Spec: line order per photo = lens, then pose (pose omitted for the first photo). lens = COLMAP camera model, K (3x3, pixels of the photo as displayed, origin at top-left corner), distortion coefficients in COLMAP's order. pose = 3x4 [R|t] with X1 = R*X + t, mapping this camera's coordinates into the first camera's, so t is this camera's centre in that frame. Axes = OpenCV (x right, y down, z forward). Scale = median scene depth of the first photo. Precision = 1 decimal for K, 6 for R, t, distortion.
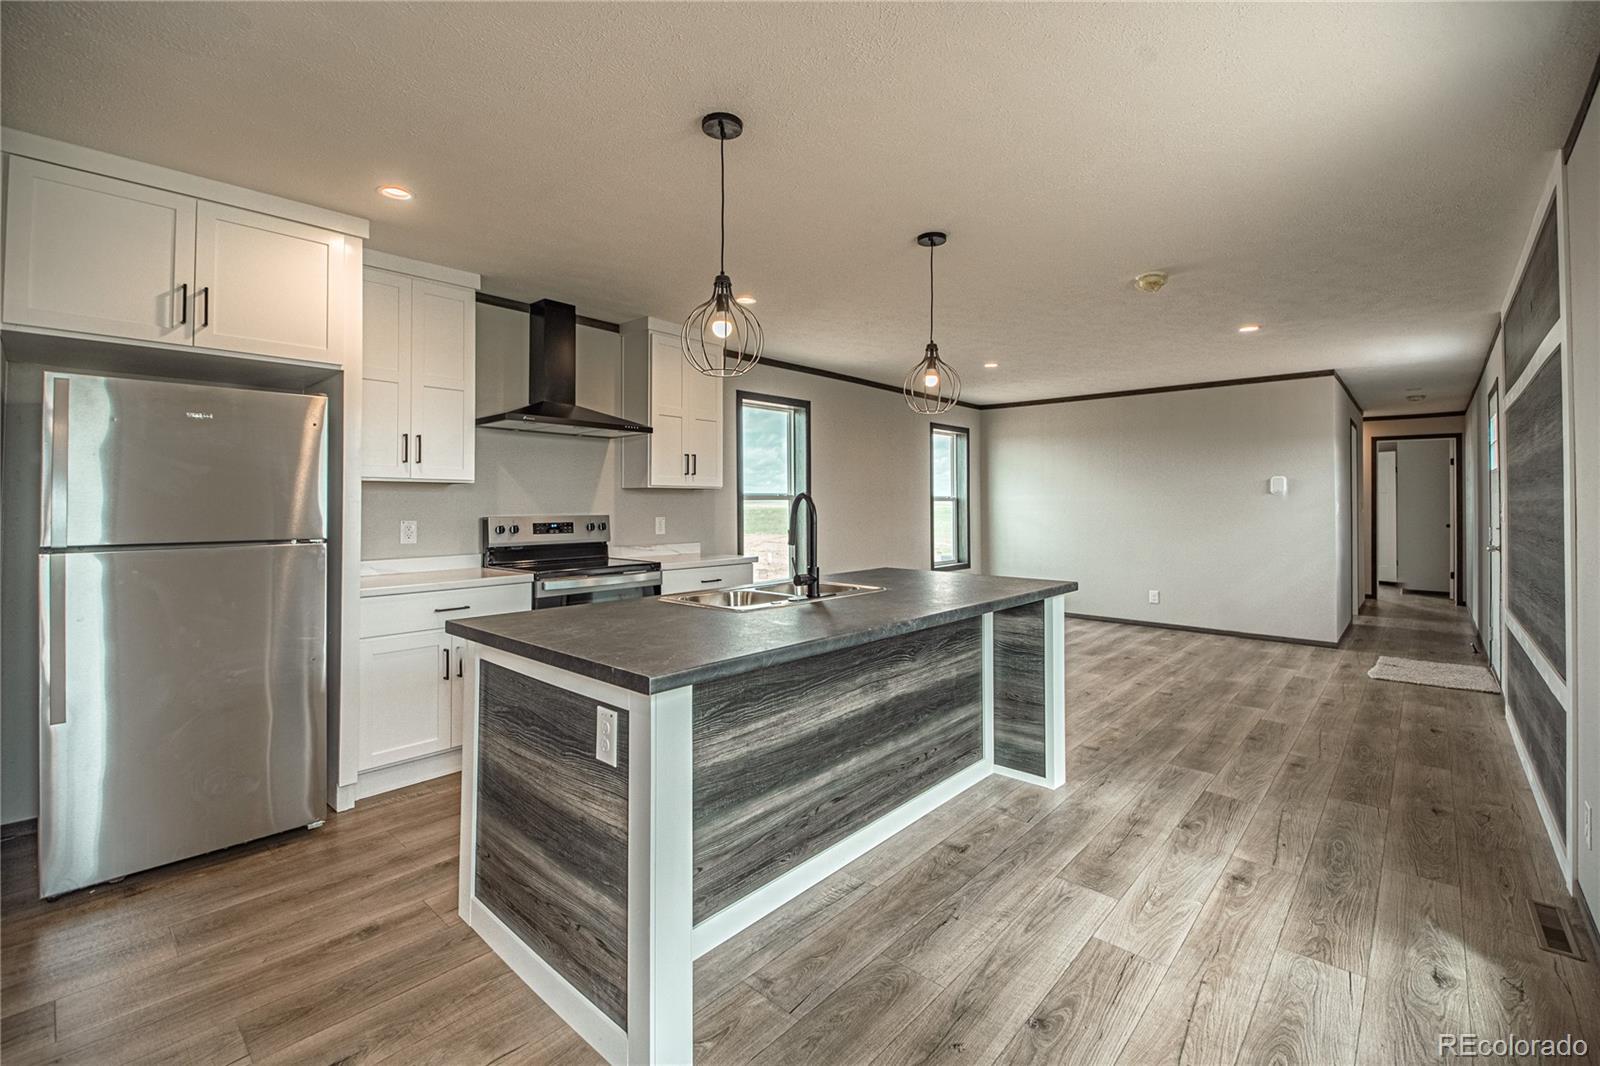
lens RADIAL K [[681.1, 0, 814.4], [0, 681.1, 499.7], [0, 0, 1]] dist [-0.009467, -0.002820]
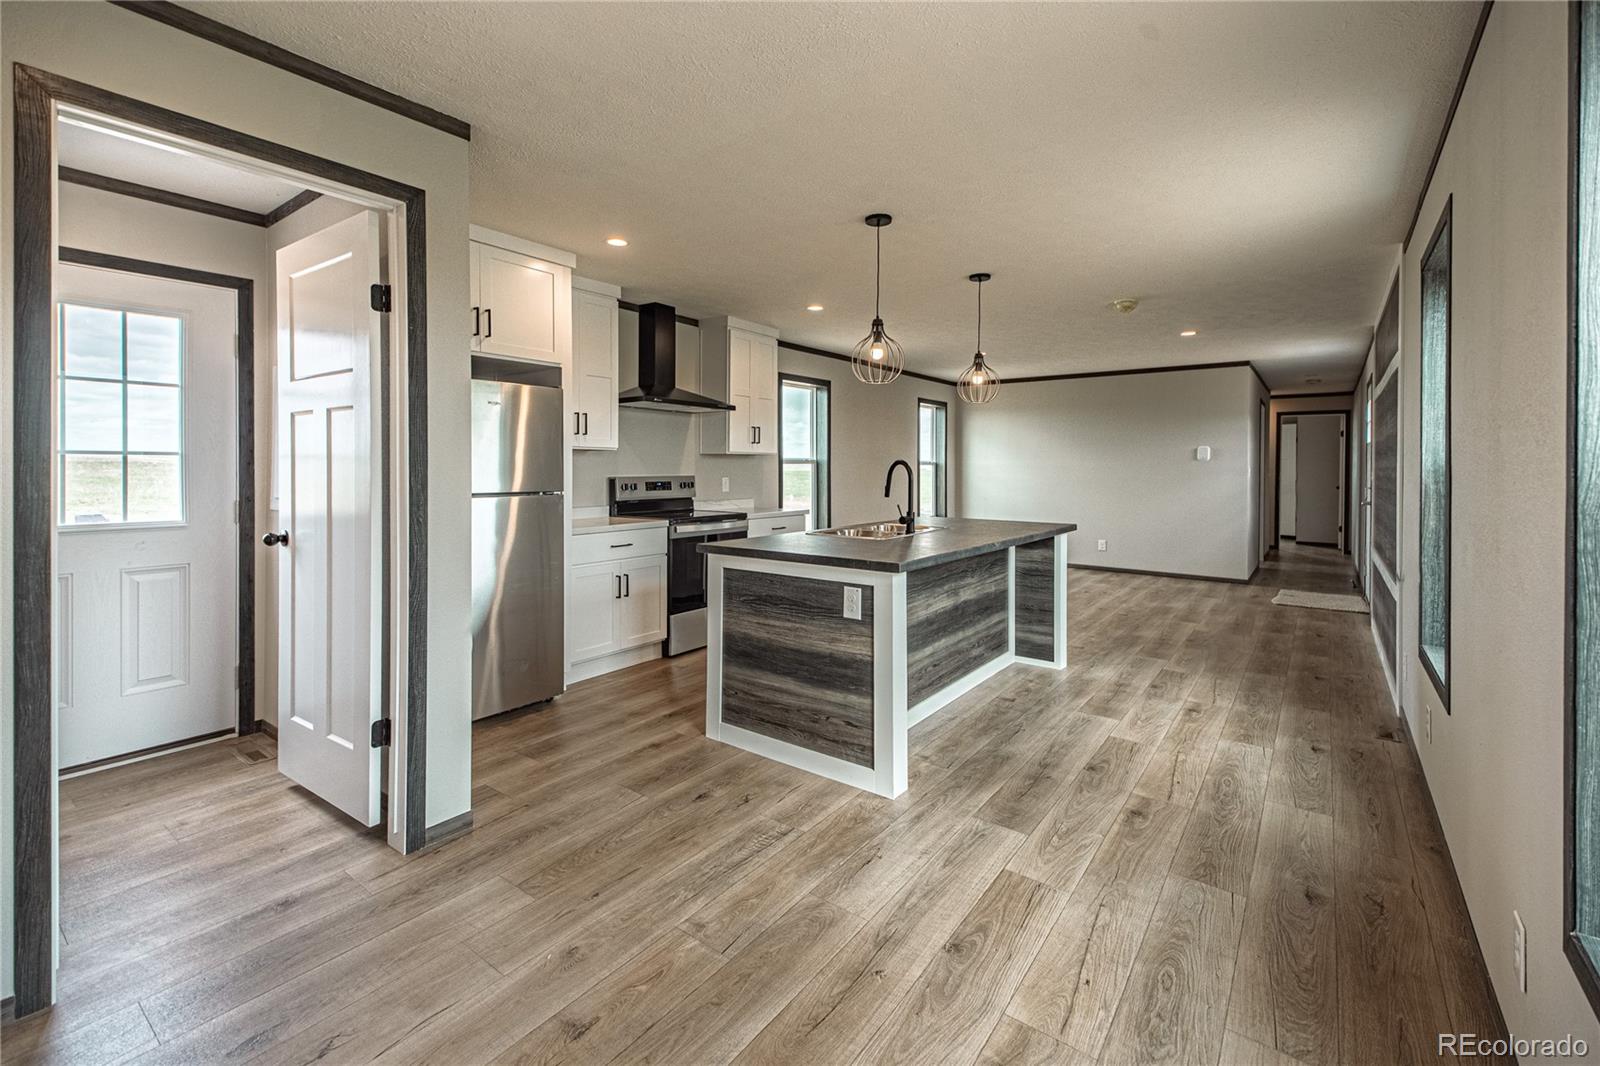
lens RADIAL K [[665.2, 0, 809.2], [0, 665.2, 474.4], [0, 0, 1]] dist [-0.001337, 0.003620]
pose [[0.996893, 0.003822, 0.078678, -0.157584], [-0.005216, 0.999833, 0.017525, -0.001430], [-0.078598, -0.017881, 0.996746, -0.187376]]
